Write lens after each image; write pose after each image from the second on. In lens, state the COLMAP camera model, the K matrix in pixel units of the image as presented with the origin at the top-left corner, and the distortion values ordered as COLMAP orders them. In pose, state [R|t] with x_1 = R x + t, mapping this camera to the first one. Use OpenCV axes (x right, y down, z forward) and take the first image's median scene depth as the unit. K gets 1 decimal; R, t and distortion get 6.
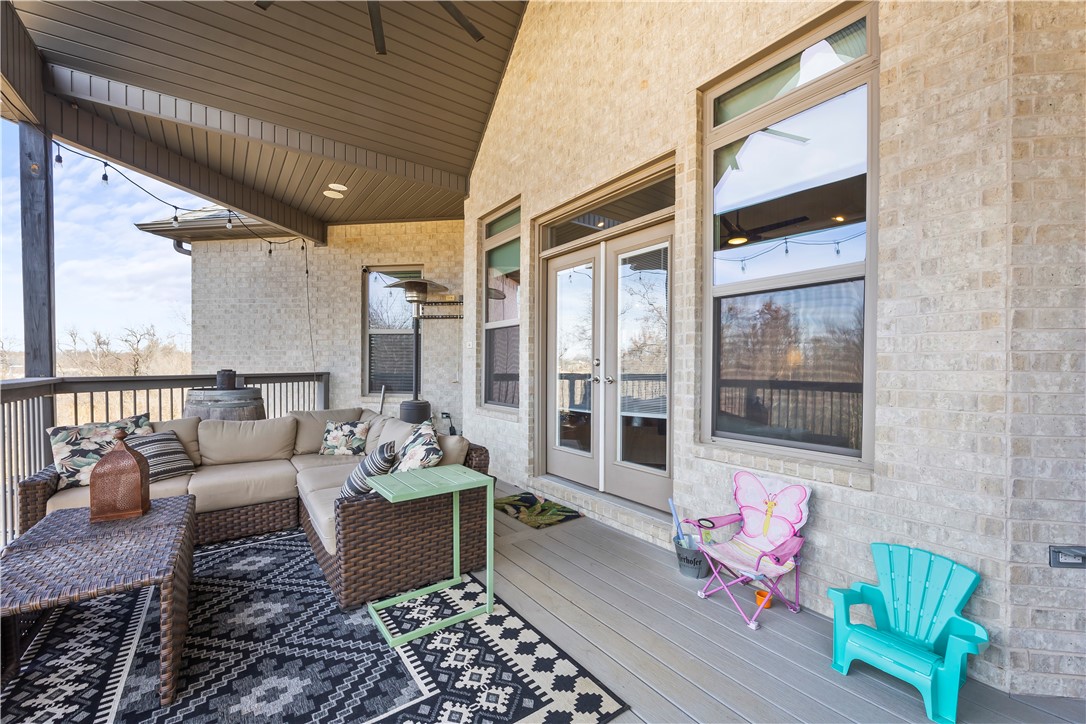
lens RADIAL K [[434.7, 0, 541.1], [0, 434.7, 372.0], [0, 0, 1]] dist [-0.007325, -0.000291]
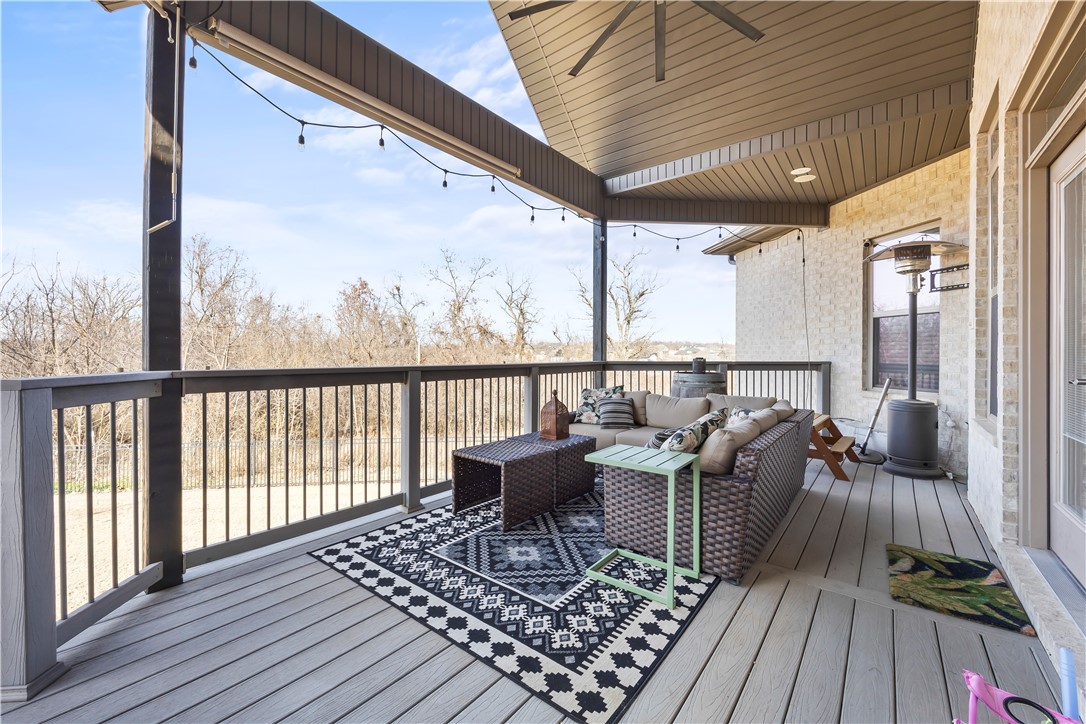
lens RADIAL K [[434.7, 0, 544.9], [0, 434.7, 354.4], [0, 0, 1]] dist [-0.007325, -0.000291]
pose [[0.275348, 0.000965, -0.961344, 0.388287], [-0.015142, 0.999880, -0.003333, -0.004046], [0.961225, 0.015475, 0.275330, 0.237326]]
